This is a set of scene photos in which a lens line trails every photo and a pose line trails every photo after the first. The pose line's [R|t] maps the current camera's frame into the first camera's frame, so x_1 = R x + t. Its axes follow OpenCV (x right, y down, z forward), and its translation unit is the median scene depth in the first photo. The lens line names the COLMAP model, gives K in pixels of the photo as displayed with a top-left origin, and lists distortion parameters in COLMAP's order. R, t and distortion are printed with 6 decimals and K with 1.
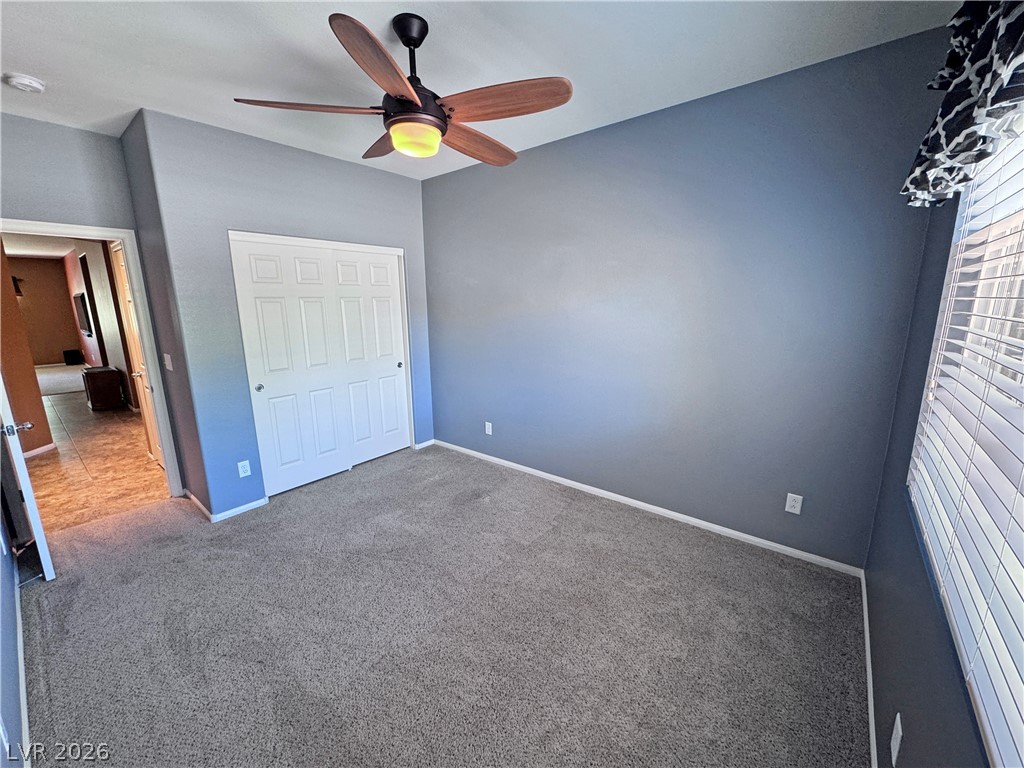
lens RADIAL K [[406.9, 0, 513.3], [0, 406.9, 382.6], [0, 0, 1]] dist [-0.002413, 0.000077]
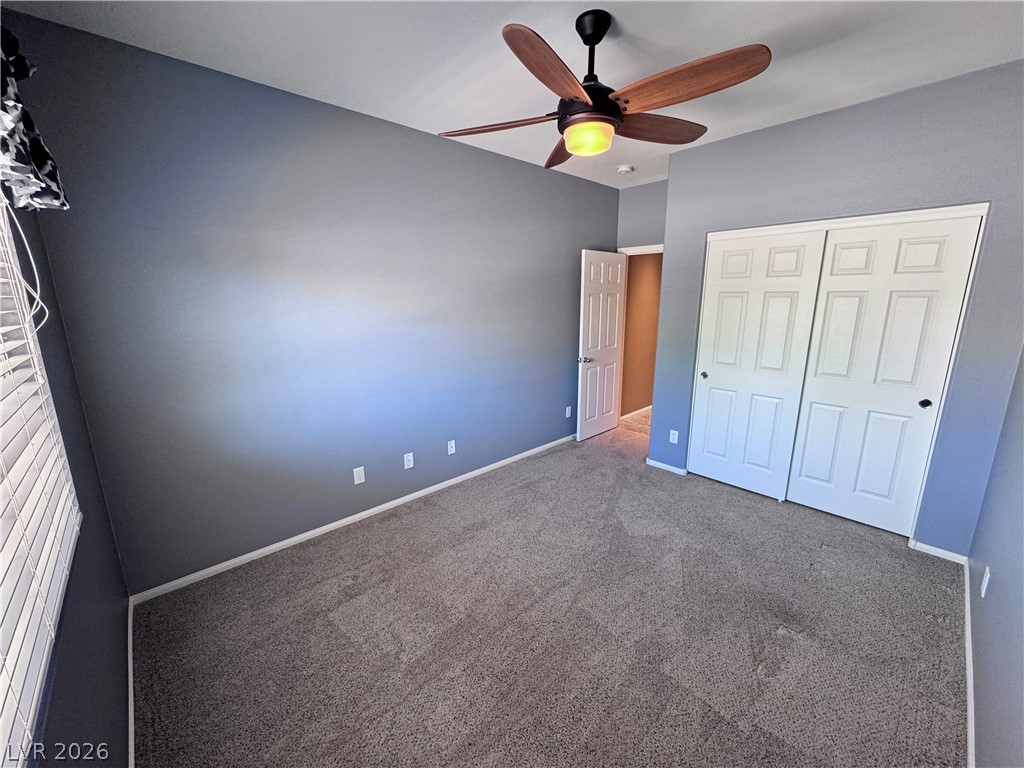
lens RADIAL K [[406.9, 0, 512.9], [0, 406.9, 384.4], [0, 0, 1]] dist [-0.002413, 0.000077]
pose [[-0.135659, 0.226182, -0.964592, 0.504144], [-0.194421, 0.948586, 0.249772, -0.135979], [0.971492, 0.221421, -0.084709, 0.593703]]
